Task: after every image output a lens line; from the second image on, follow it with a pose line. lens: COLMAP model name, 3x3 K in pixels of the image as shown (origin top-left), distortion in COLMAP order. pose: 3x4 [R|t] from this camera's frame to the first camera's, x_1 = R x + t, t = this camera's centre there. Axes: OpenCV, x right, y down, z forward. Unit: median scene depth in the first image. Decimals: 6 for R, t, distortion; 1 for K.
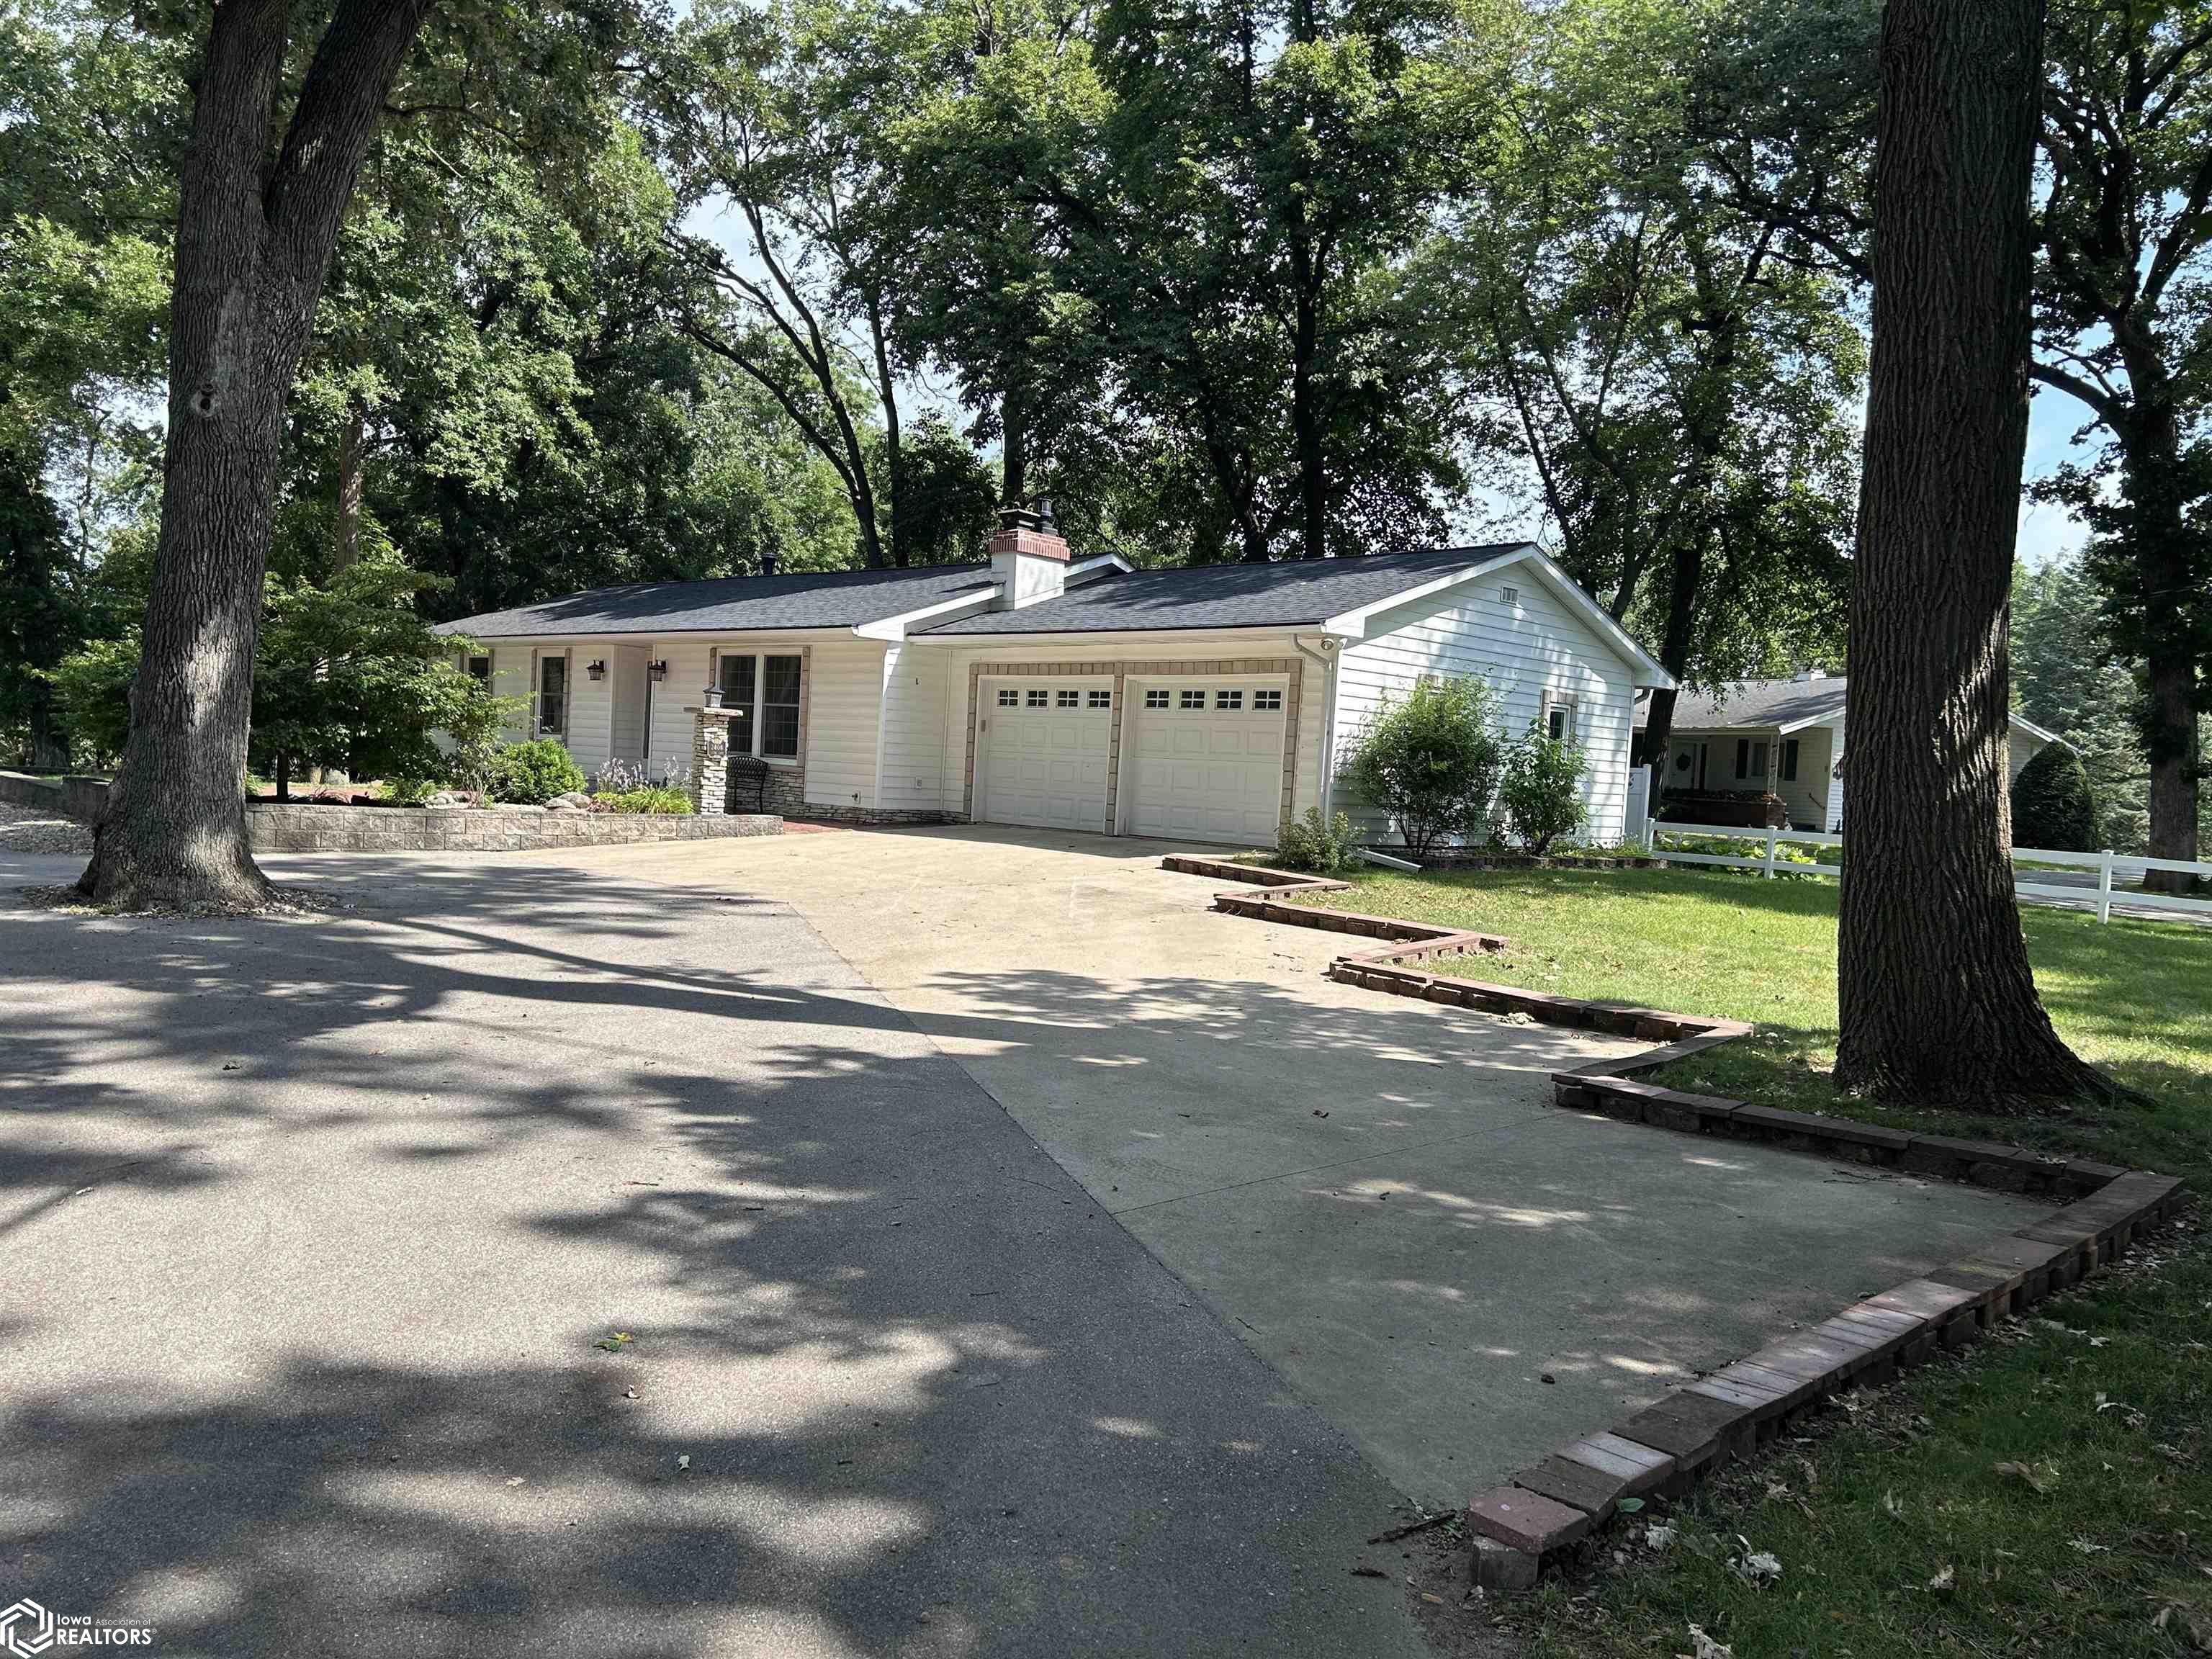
lens RADIAL K [[1659.3, 0, 1127.6], [0, 1659.3, 842.2], [0, 0, 1]] dist [0.058176, -0.071546]
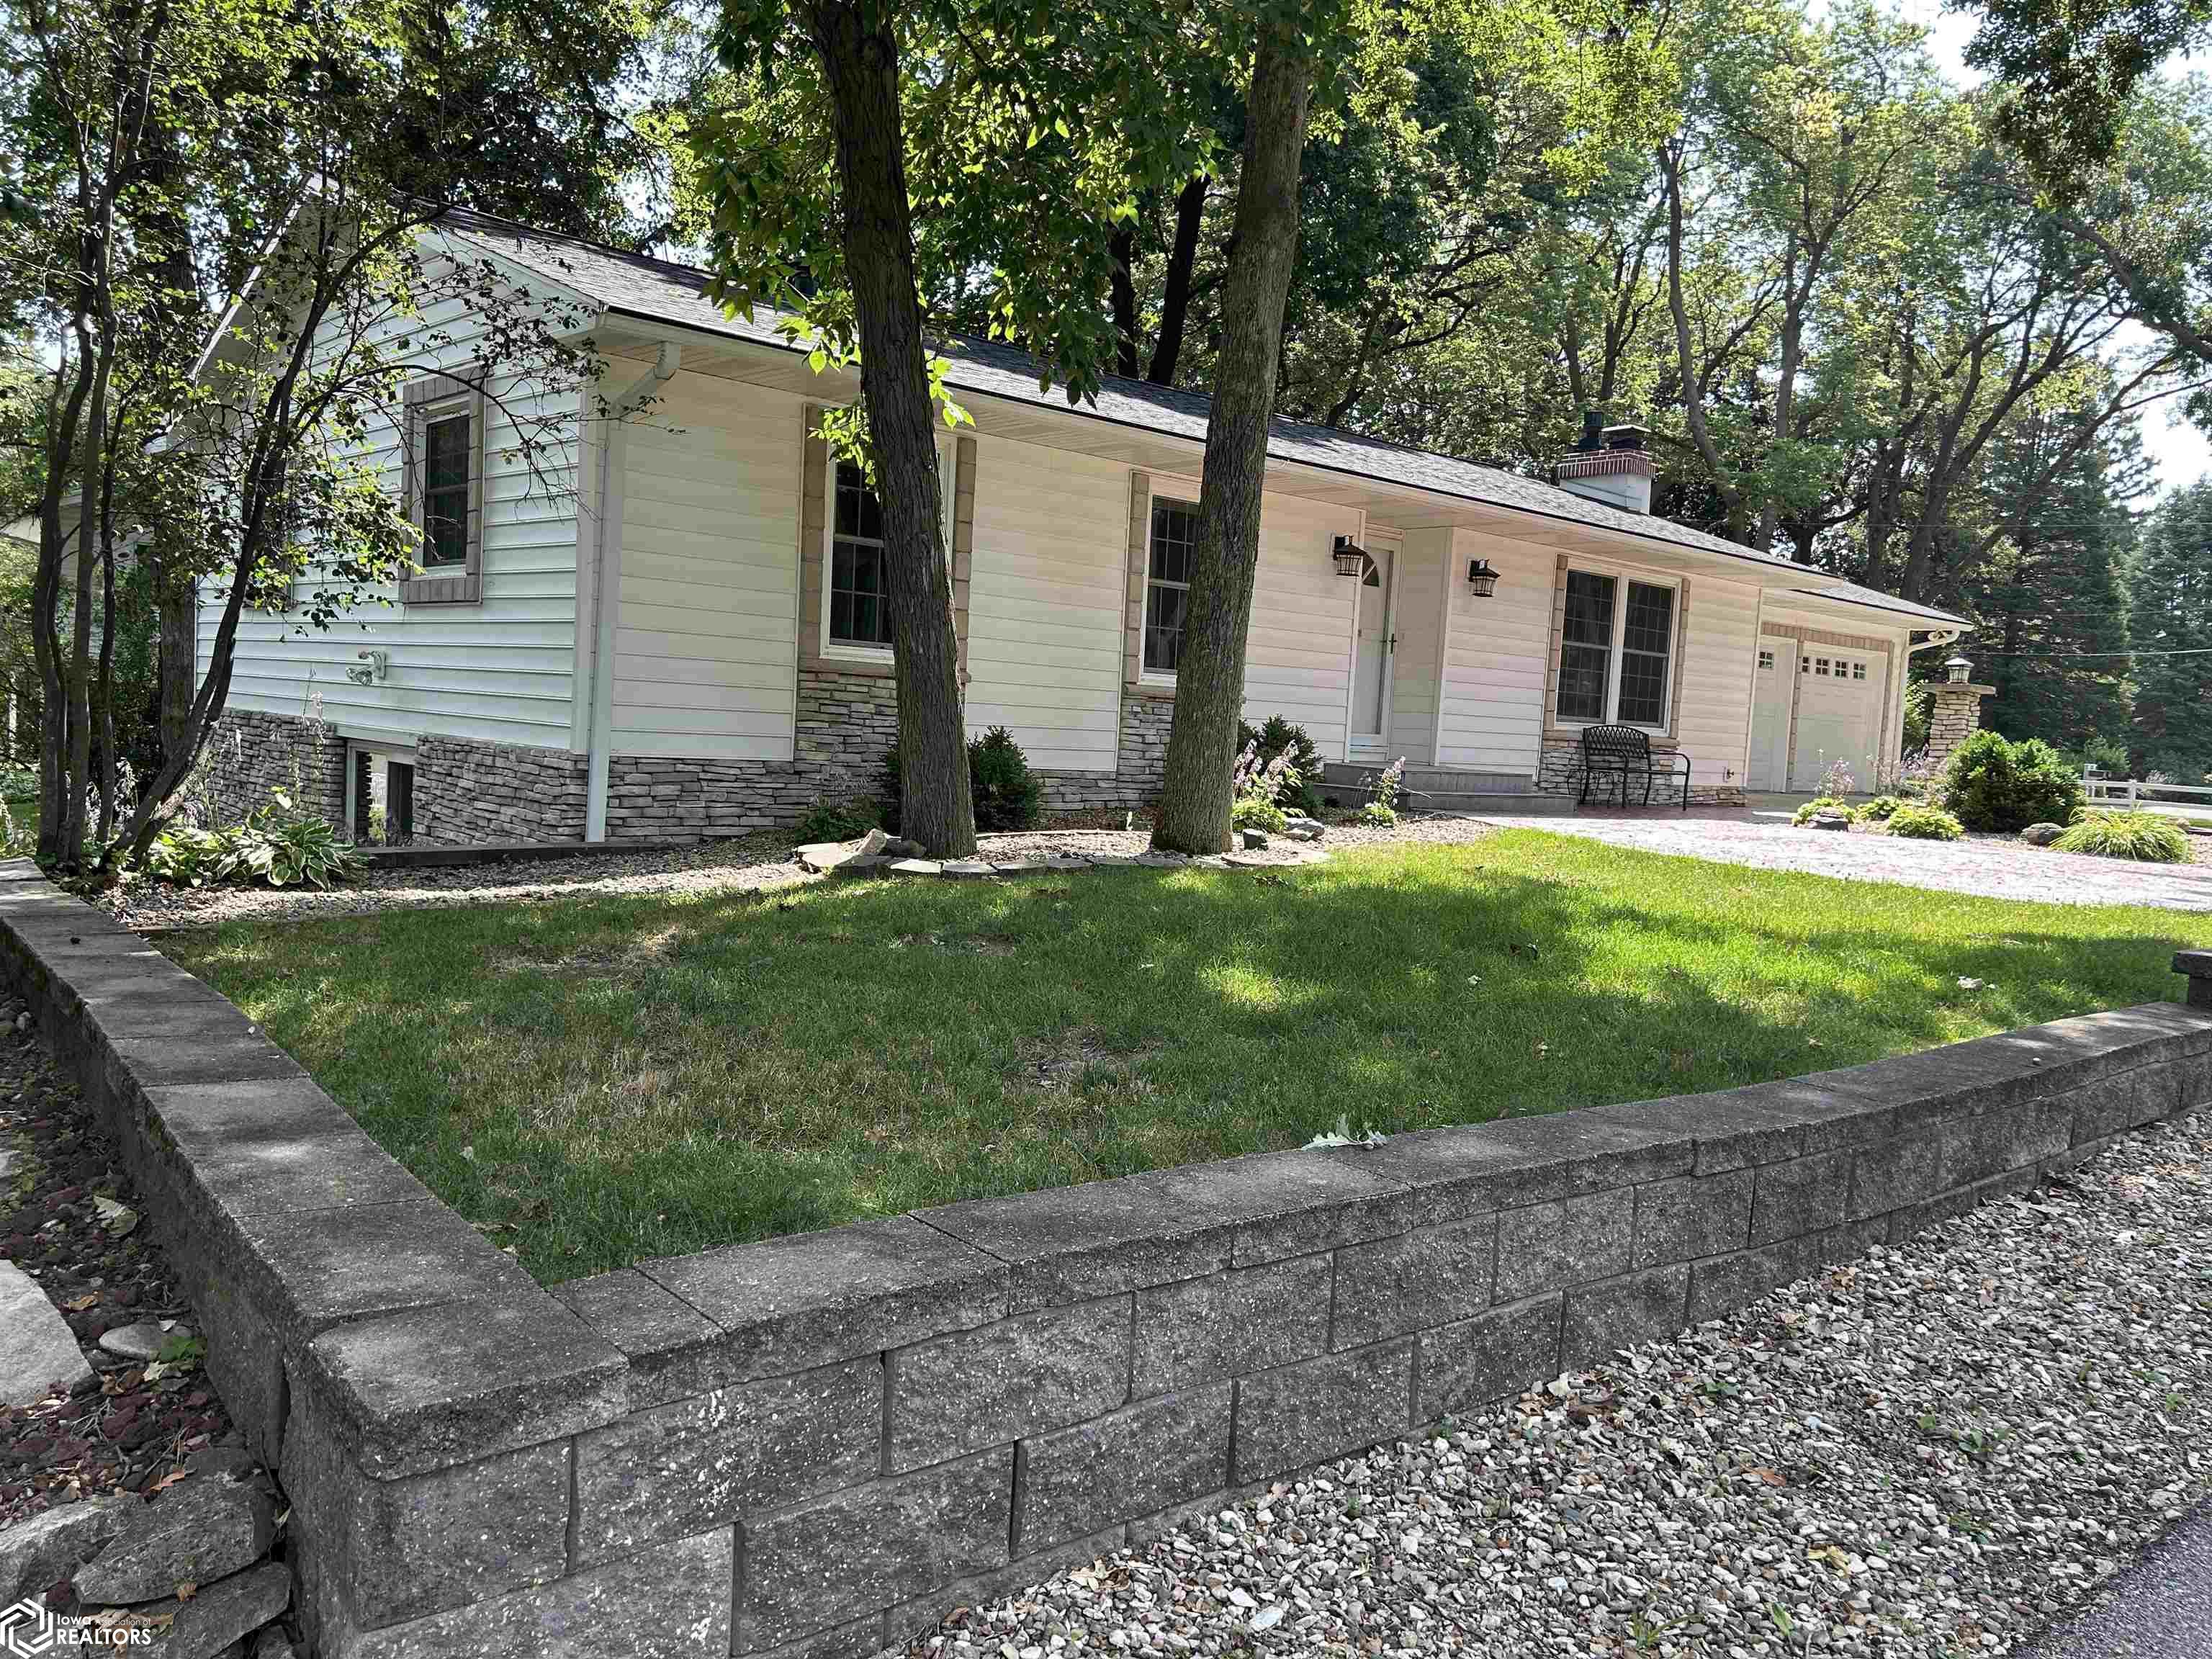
lens RADIAL K [[1659.3, 0, 1105.5], [0, 1659.3, 833.2], [0, 0, 1]] dist [0.058176, -0.071546]
pose [[0.072933, -0.129030, 0.988955, -0.894963], [-0.017891, 0.991267, 0.130651, -0.089603], [-0.997176, -0.027222, 0.069987, 1.107004]]
